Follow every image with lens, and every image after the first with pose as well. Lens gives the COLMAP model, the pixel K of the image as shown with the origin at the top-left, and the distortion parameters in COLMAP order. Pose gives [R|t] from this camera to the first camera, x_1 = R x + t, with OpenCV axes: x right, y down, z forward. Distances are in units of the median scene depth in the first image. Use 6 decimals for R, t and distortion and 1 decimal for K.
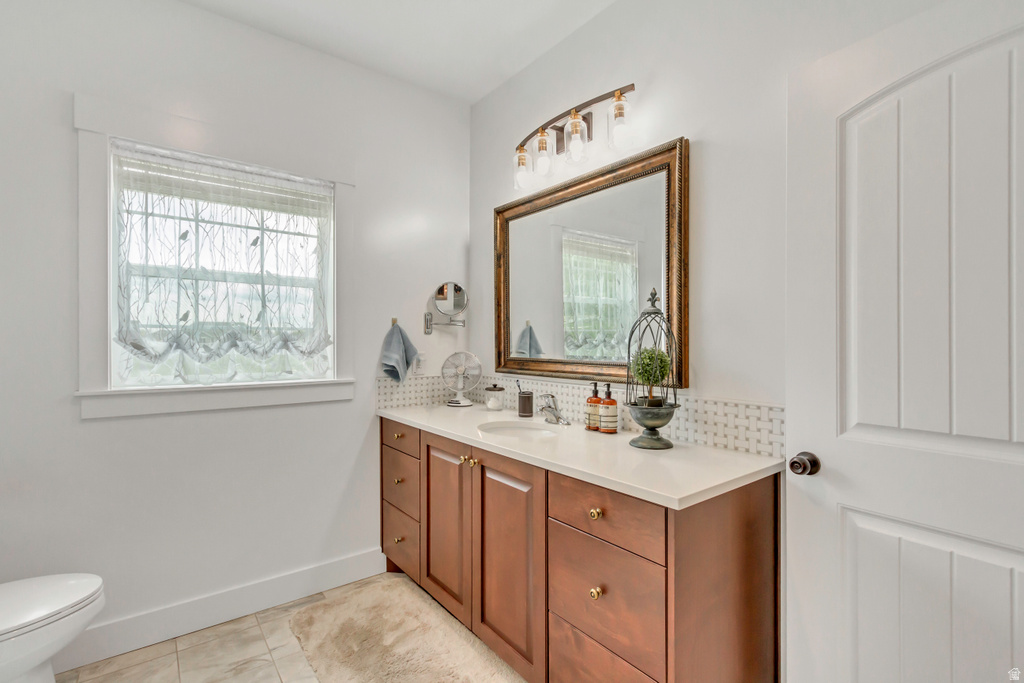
lens RADIAL K [[472.2, 0, 511.6], [0, 472.2, 342.5], [0, 0, 1]] dist [0.008336, 0.000102]
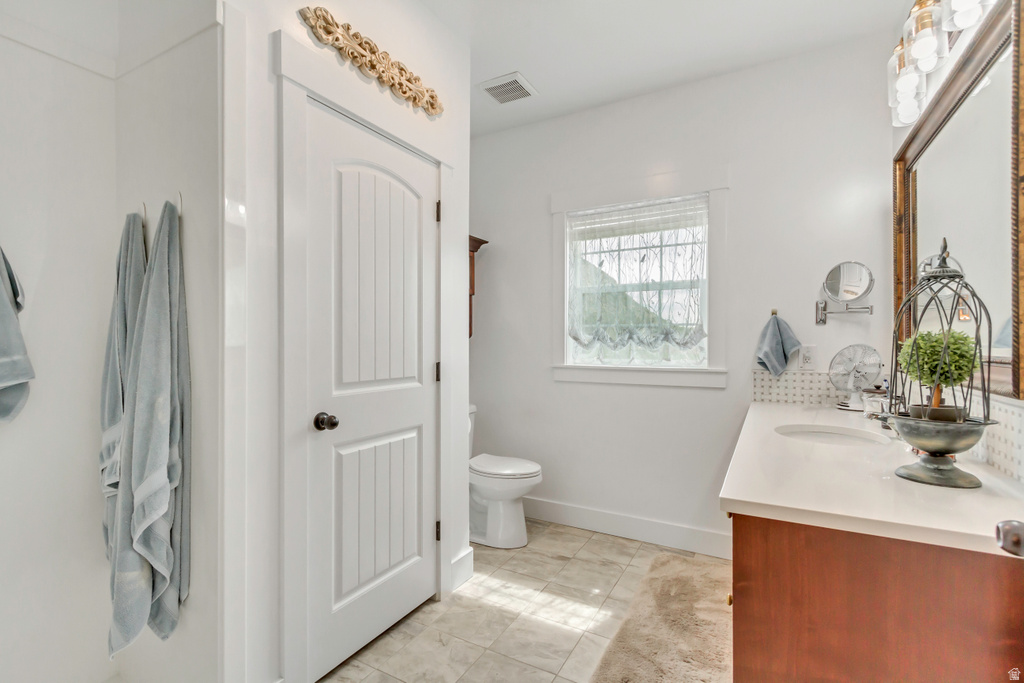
lens RADIAL K [[472.2, 0, 511.6], [0, 472.2, 342.5], [0, 0, 1]] dist [0.008336, 0.000102]
pose [[0.390464, -0.002674, -0.920614, 0.535929], [-0.000660, 0.999995, -0.003185, 0.024358], [0.920618, 0.001851, 0.390460, 0.158313]]
